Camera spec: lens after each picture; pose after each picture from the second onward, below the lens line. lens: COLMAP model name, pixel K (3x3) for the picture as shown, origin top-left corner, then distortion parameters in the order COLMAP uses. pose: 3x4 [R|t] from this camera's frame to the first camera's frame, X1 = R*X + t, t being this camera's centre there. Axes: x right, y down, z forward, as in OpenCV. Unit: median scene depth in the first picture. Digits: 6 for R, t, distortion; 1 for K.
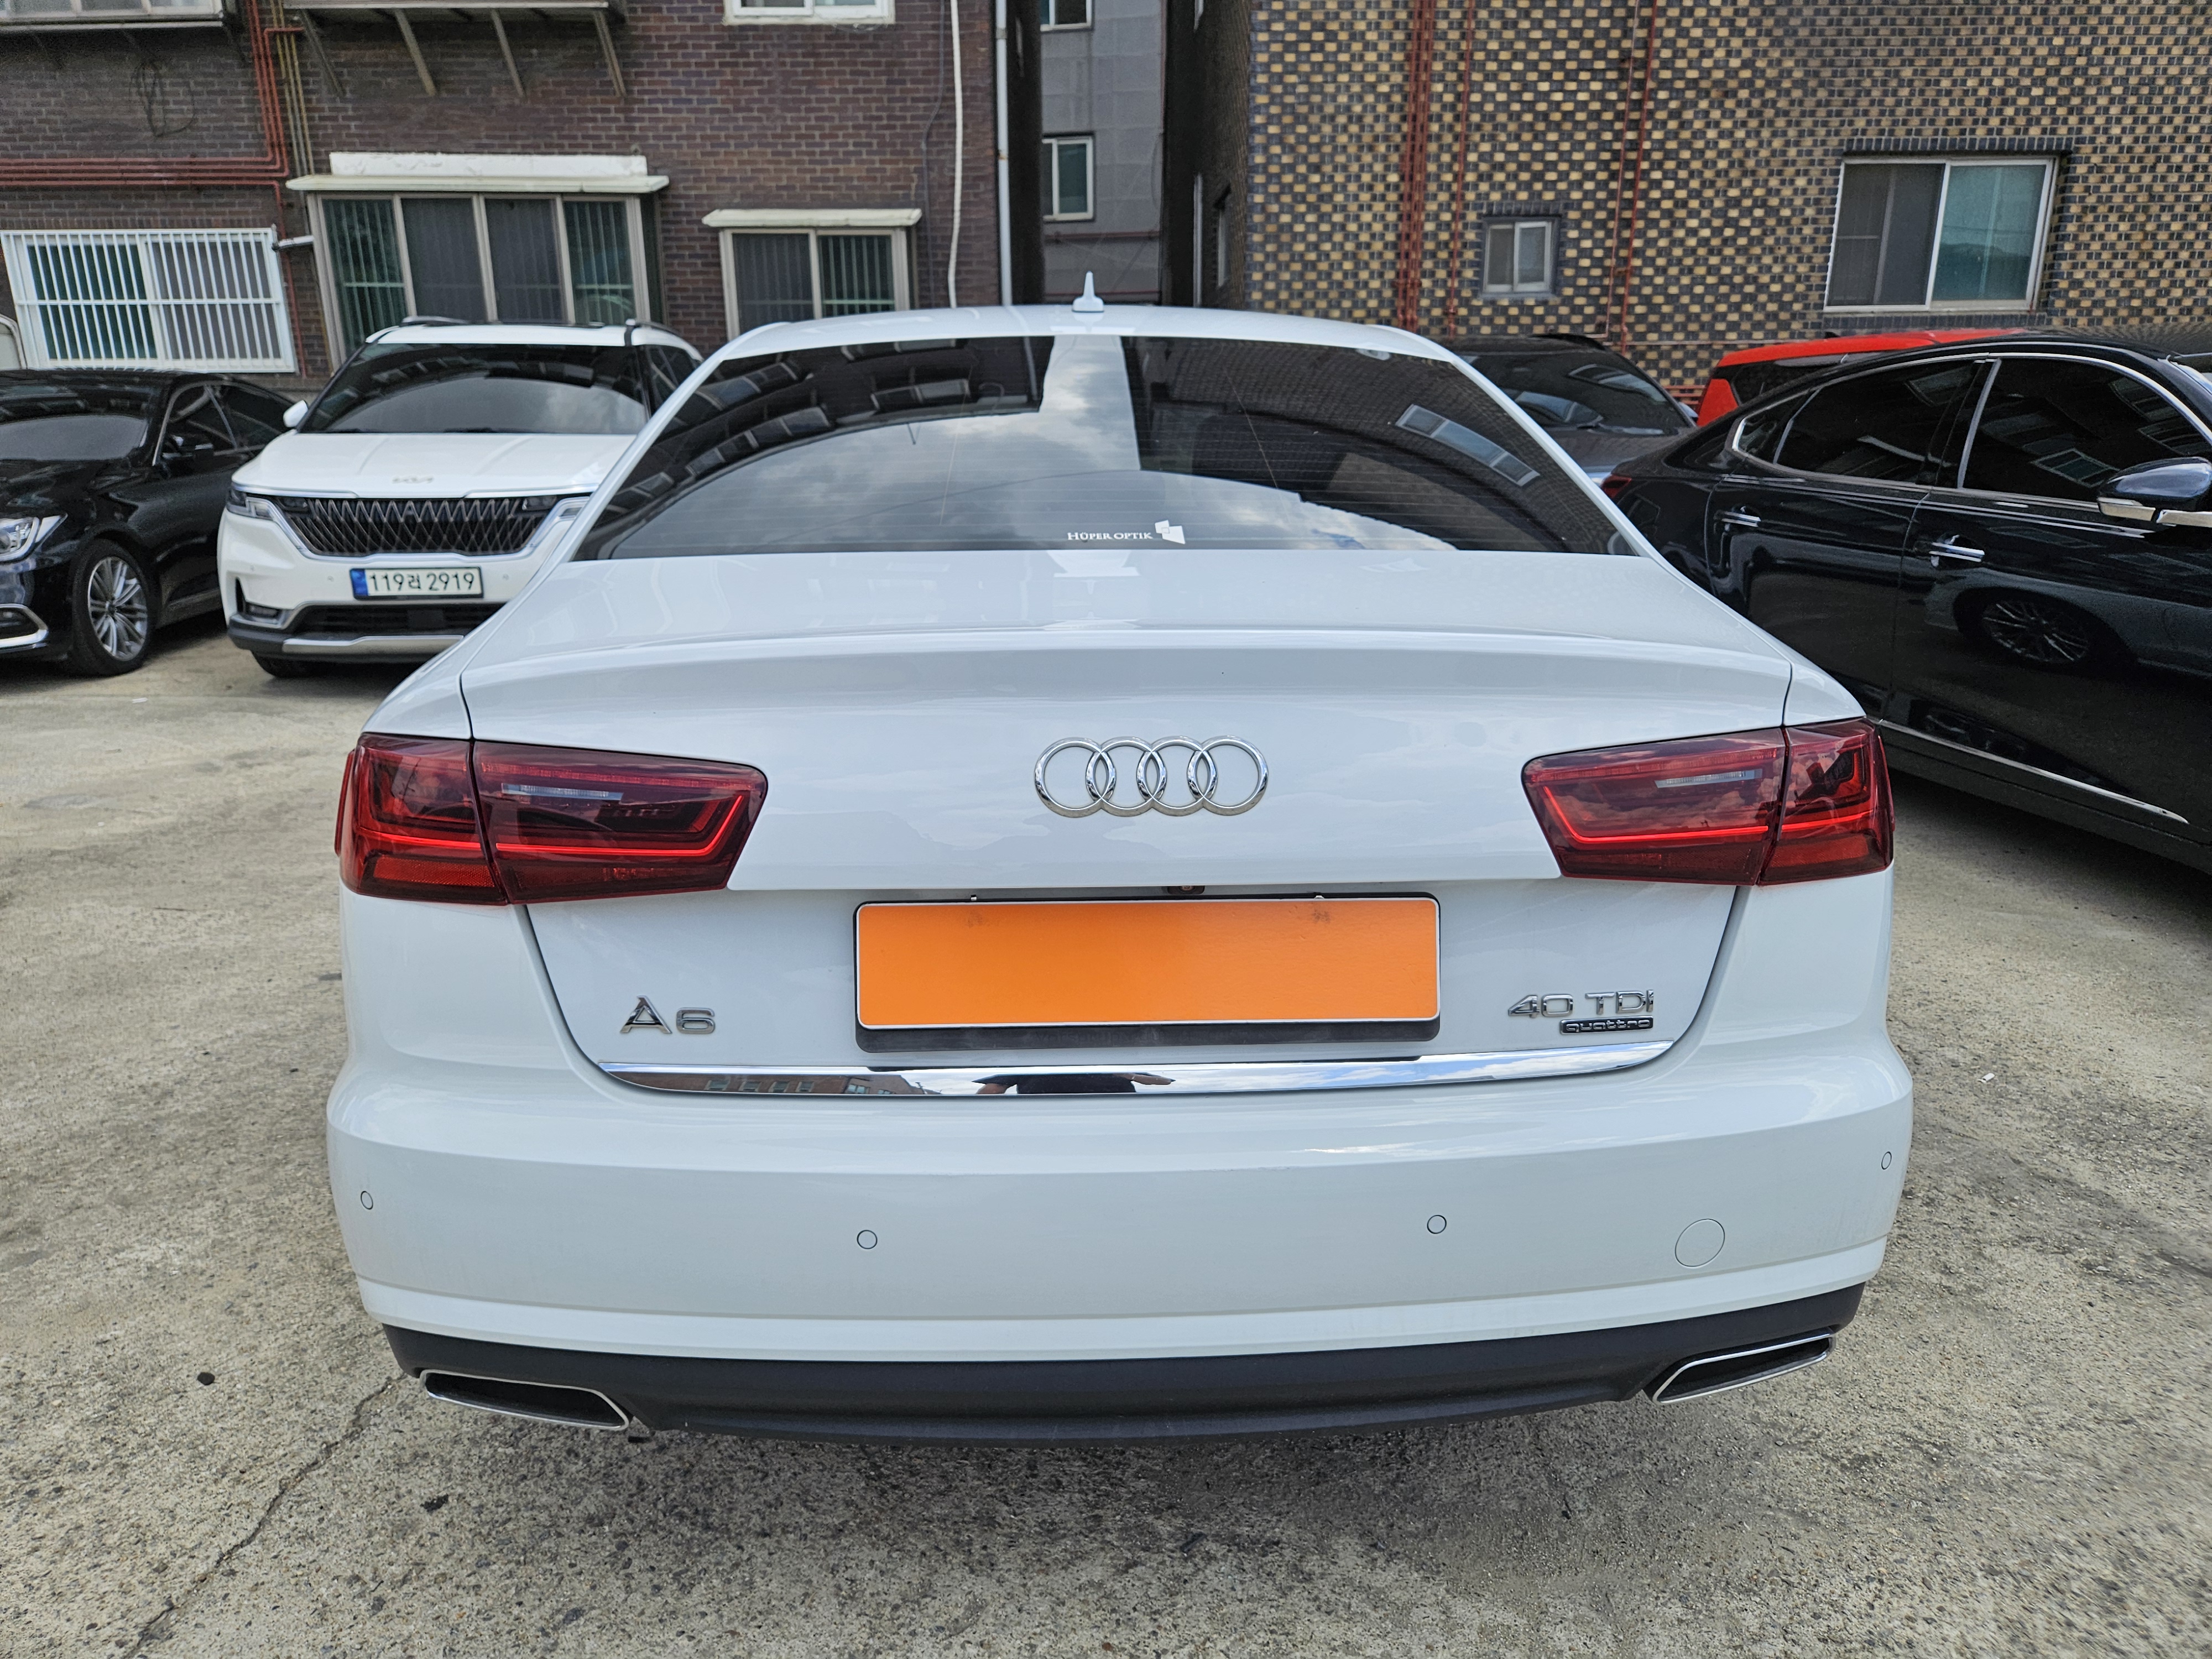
lens RADIAL K [[1482.1, 0, 1118.3], [0, 1482.1, 841.2], [0, 0, 1]] dist [0.066915, -0.054386]
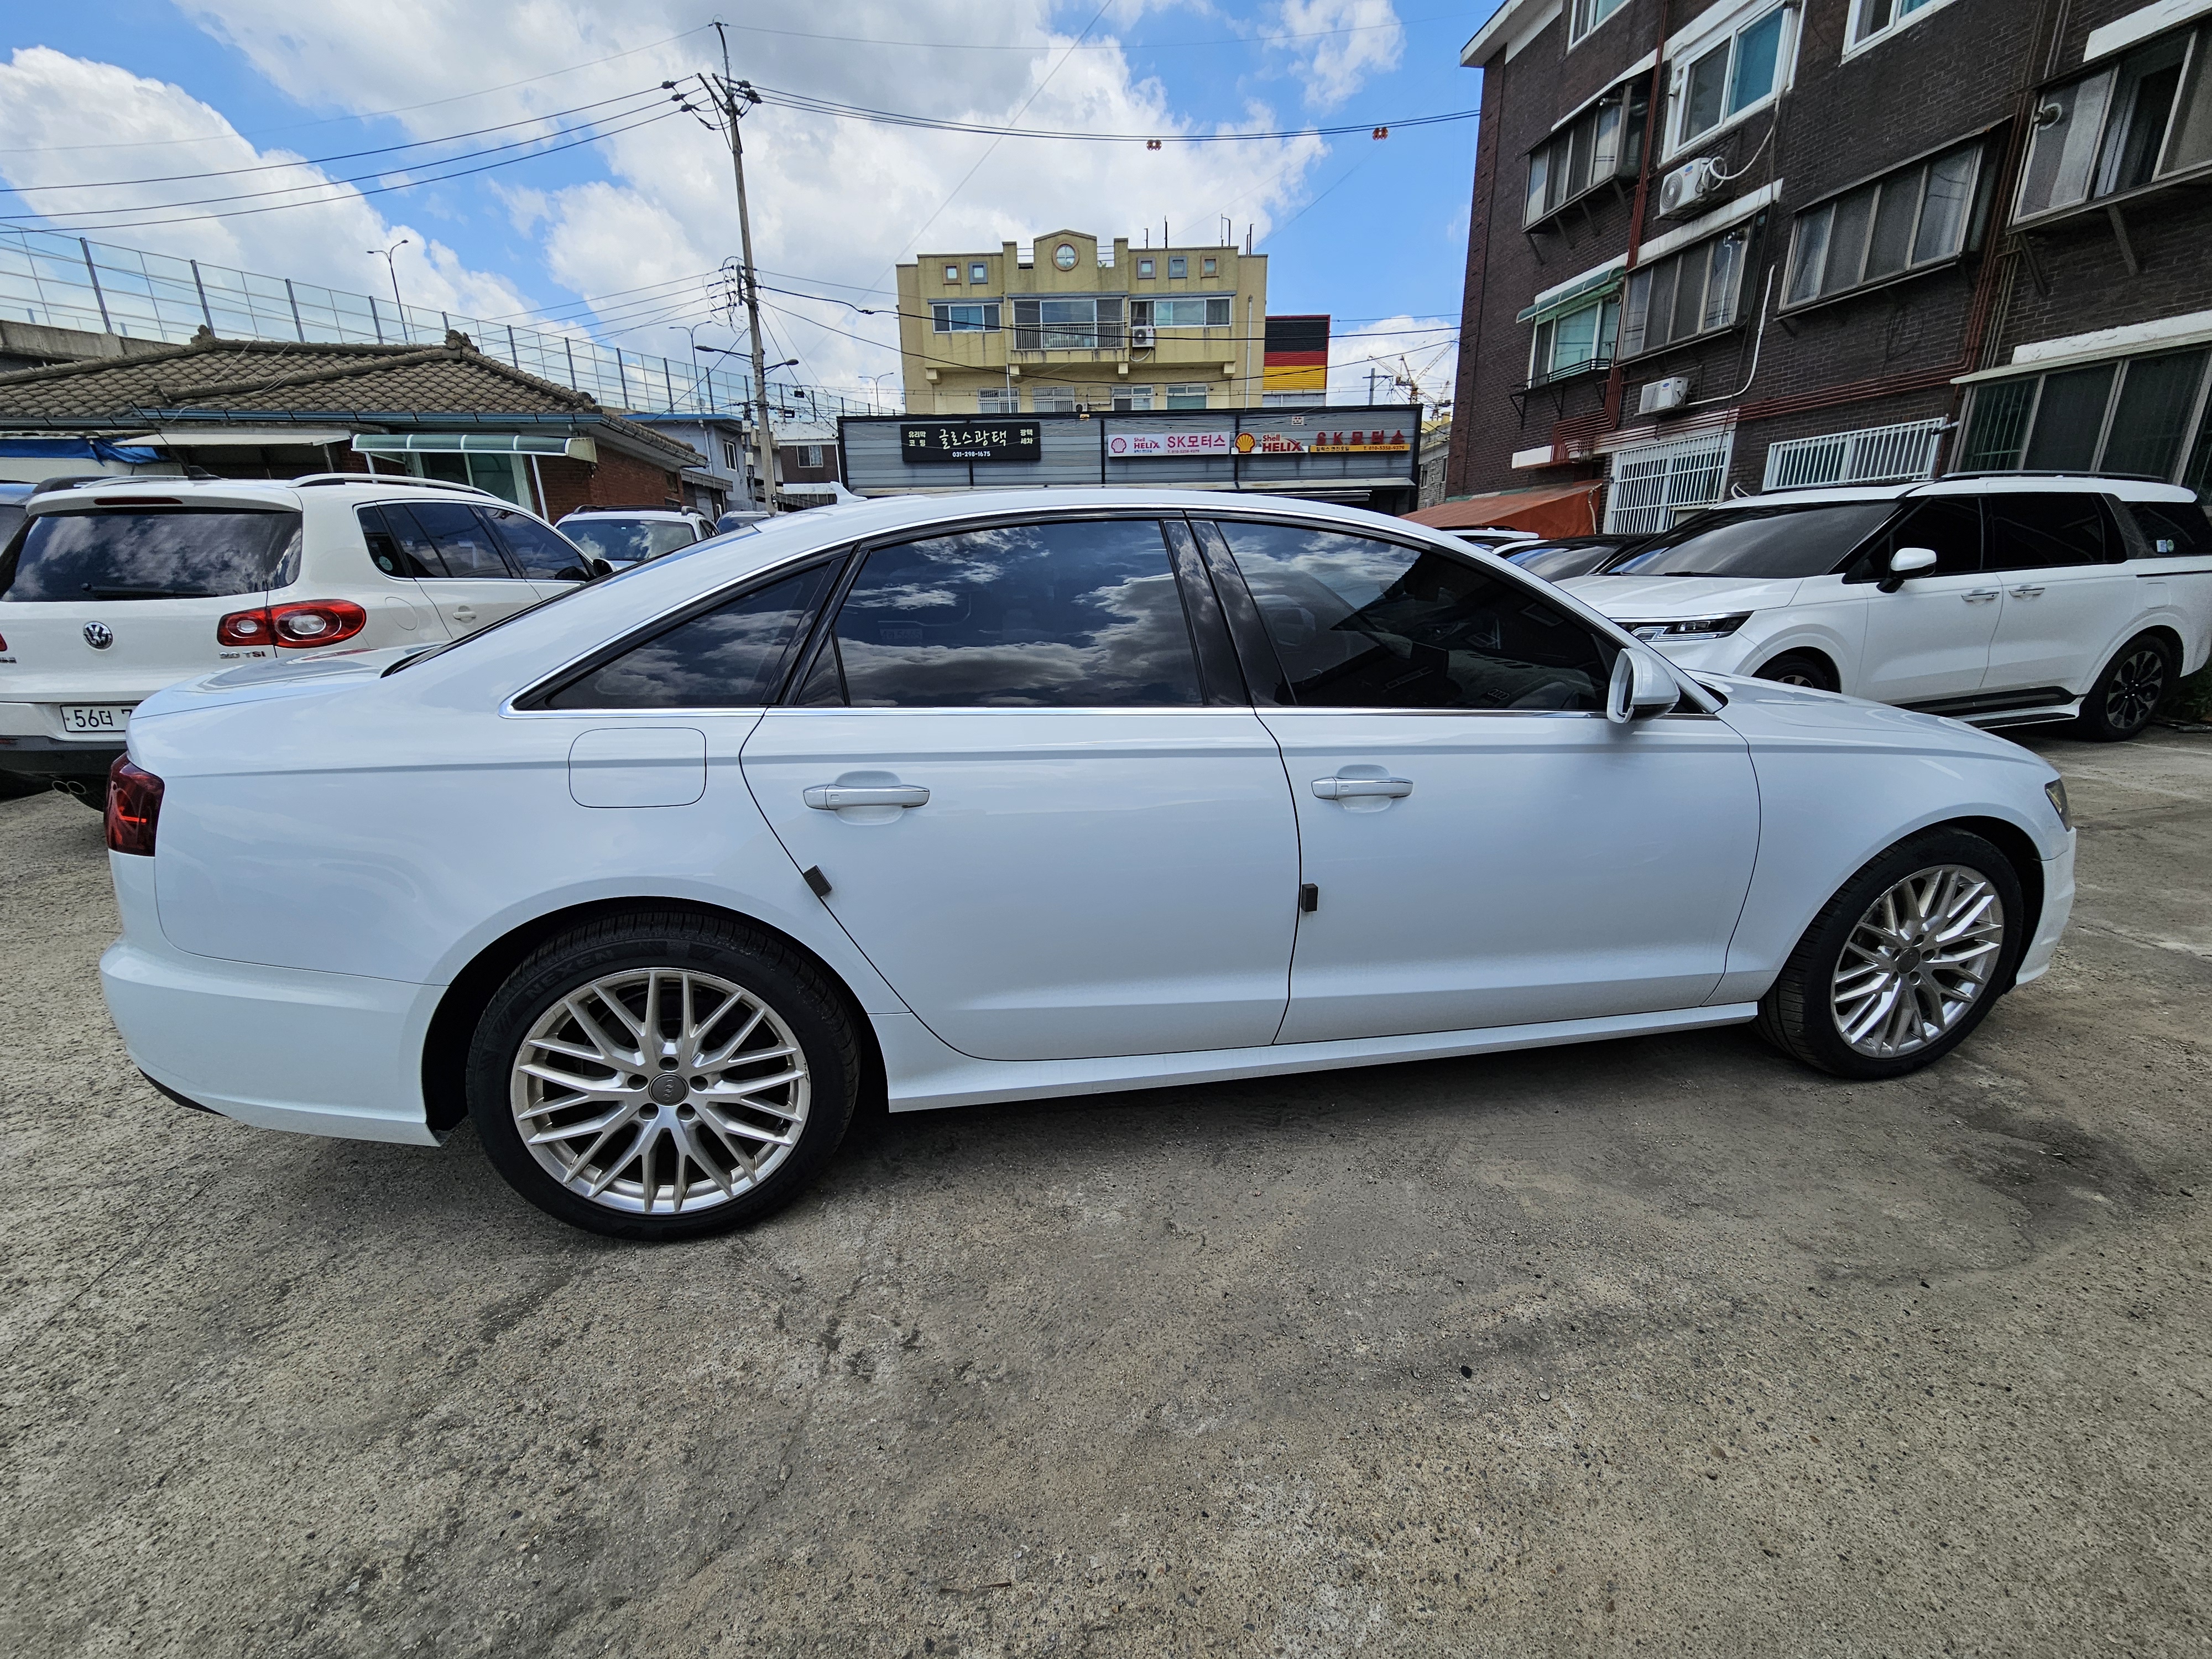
lens RADIAL K [[910.4, 0, 1096.5], [0, 910.4, 845.2], [0, 0, 1]] dist [0.002527, -0.001714]
pose [[0.146765, 0.296111, -0.943810, 0.206615], [-0.267227, 0.930534, 0.250392, -0.067076], [0.952392, 0.215463, 0.215699, 0.230348]]
